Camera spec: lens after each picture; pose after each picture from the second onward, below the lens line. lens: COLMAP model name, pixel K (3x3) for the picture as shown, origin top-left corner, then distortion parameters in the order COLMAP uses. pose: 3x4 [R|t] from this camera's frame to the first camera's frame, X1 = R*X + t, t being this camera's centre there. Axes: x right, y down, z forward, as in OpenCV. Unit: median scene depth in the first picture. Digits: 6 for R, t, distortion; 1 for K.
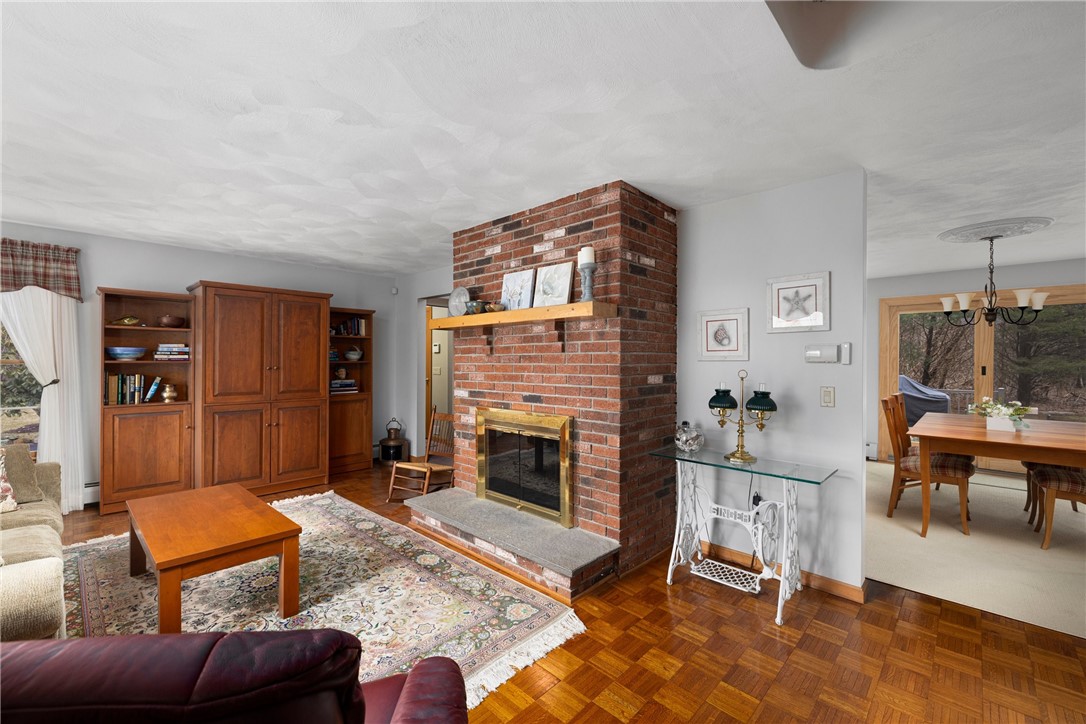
lens RADIAL K [[452.7, 0, 536.1], [0, 452.7, 360.6], [0, 0, 1]] dist [0.000090, 0.000115]
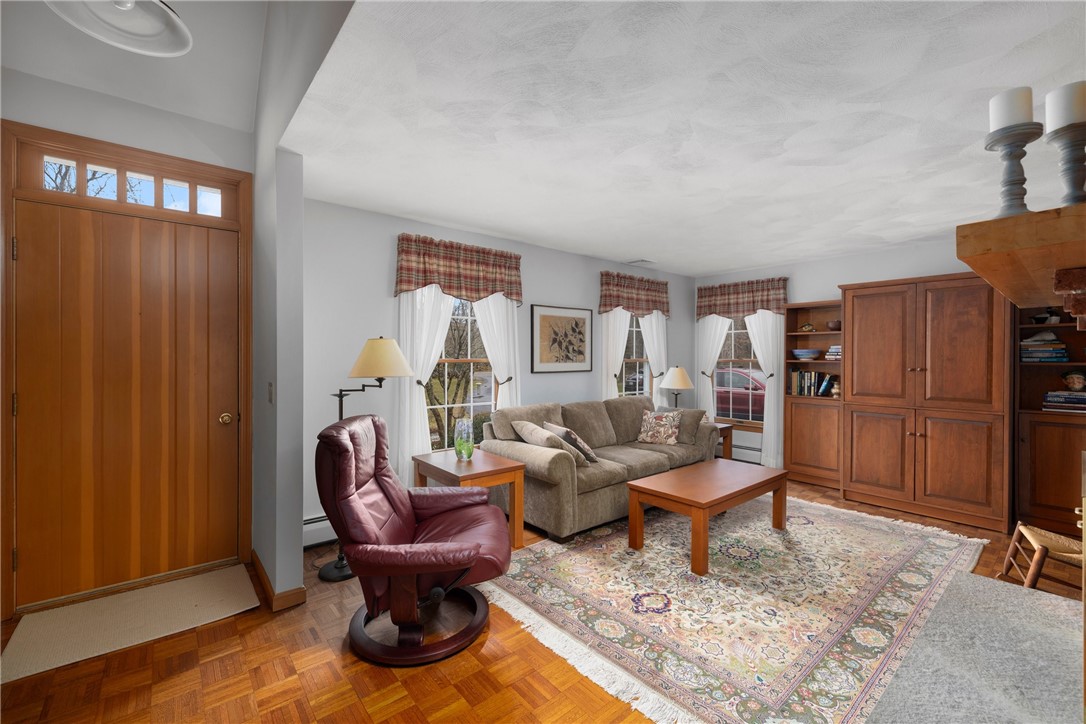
lens RADIAL K [[452.7, 0, 540.3], [0, 452.7, 360.1], [0, 0, 1]] dist [0.000090, 0.000115]
pose [[-0.108475, 0.000628, -0.994099, 0.415837], [-0.007198, 0.999973, 0.001417, 0.002896], [0.994073, 0.007310, -0.108467, 0.436138]]
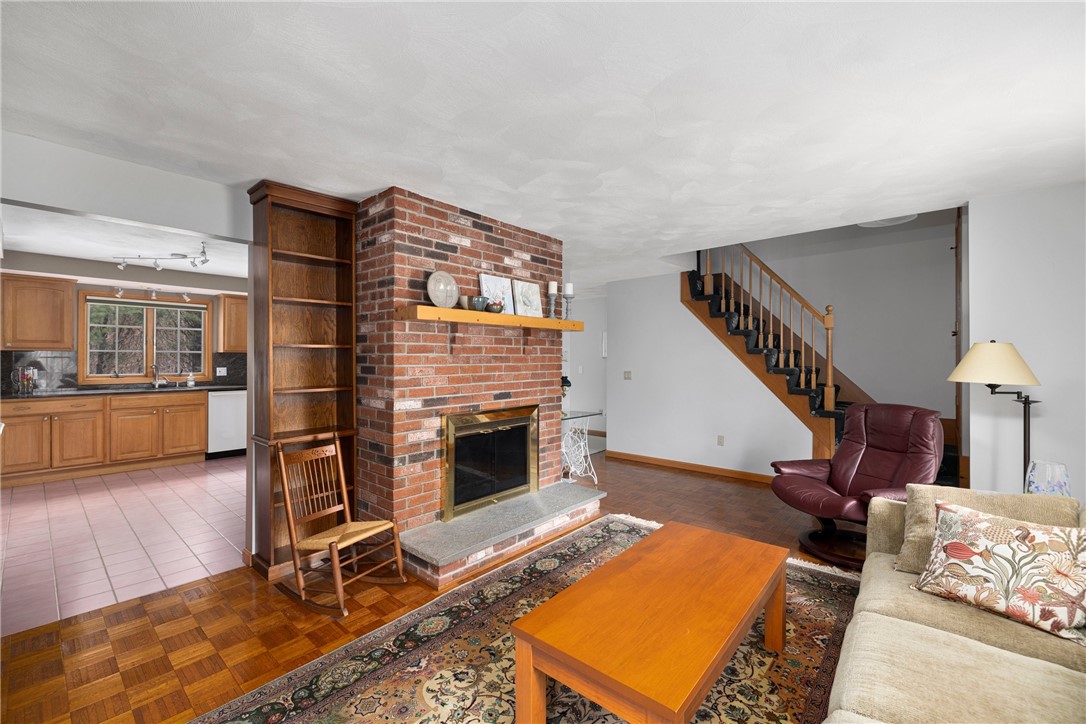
lens RADIAL K [[452.7, 0, 541.8], [0, 452.7, 355.5], [0, 0, 1]] dist [0.000090, 0.000115]
pose [[-0.057074, 0.003665, 0.998363, -0.957085], [-0.000330, 0.999993, -0.003690, -0.007918], [-0.998370, -0.000540, -0.057072, 0.837420]]
